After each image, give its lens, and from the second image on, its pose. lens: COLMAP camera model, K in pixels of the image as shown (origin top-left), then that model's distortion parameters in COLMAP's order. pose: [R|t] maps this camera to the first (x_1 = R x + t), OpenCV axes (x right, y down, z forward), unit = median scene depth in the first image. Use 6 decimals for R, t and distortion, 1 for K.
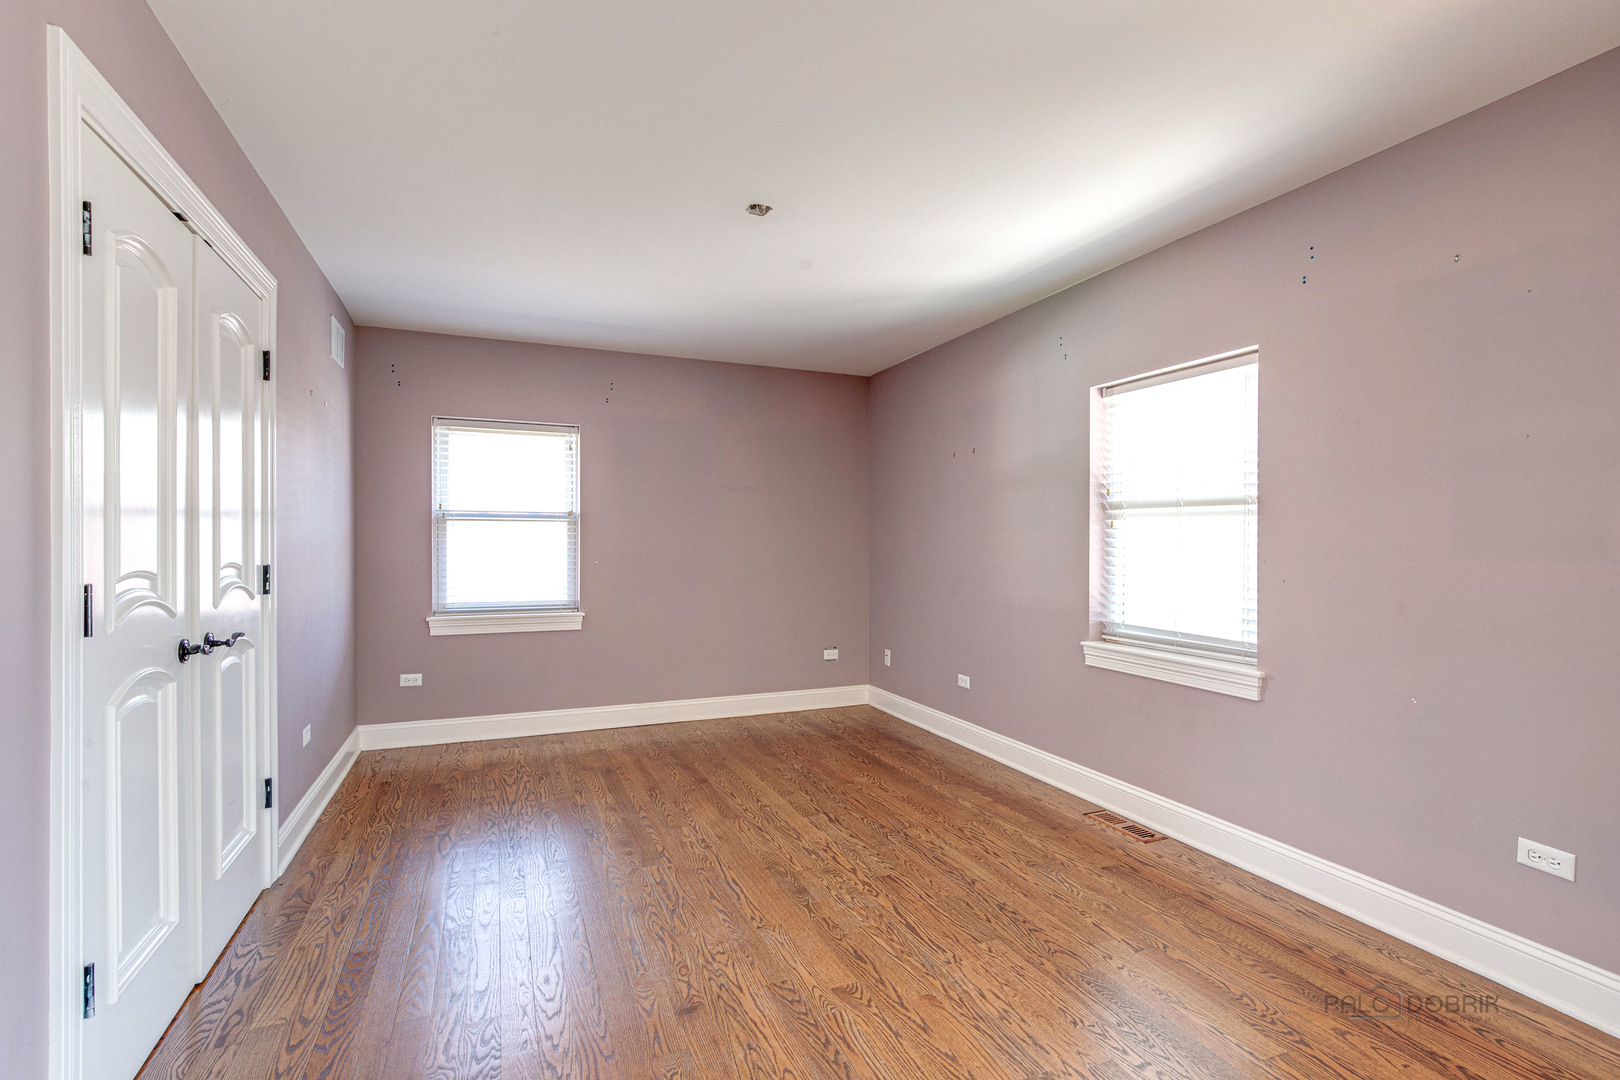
lens RADIAL K [[745.8, 0, 810.9], [0, 745.8, 541.0], [0, 0, 1]] dist [-0.004753, 0.005260]
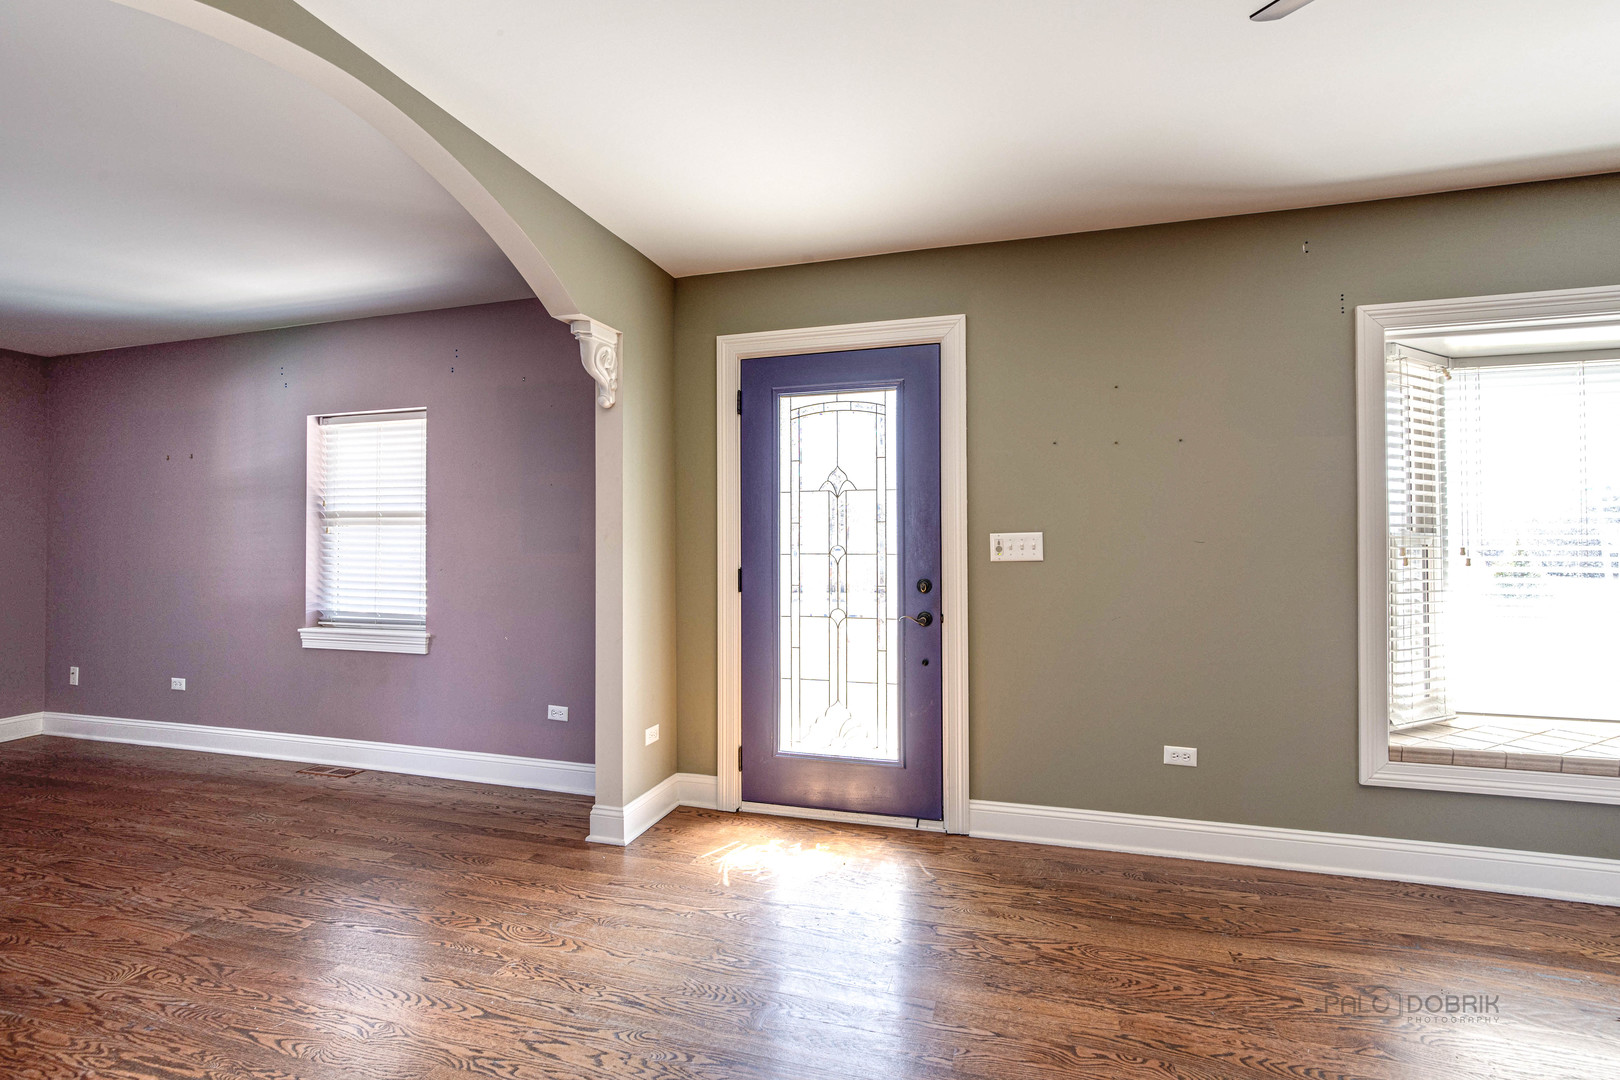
lens RADIAL K [[745.8, 0, 808.3], [0, 745.8, 536.1], [0, 0, 1]] dist [-0.004753, 0.005260]
pose [[0.648045, 0.006286, 0.761576, -0.016668], [0.004674, 0.999914, -0.012230, 0.007487], [-0.761588, 0.011485, 0.647960, -0.459925]]
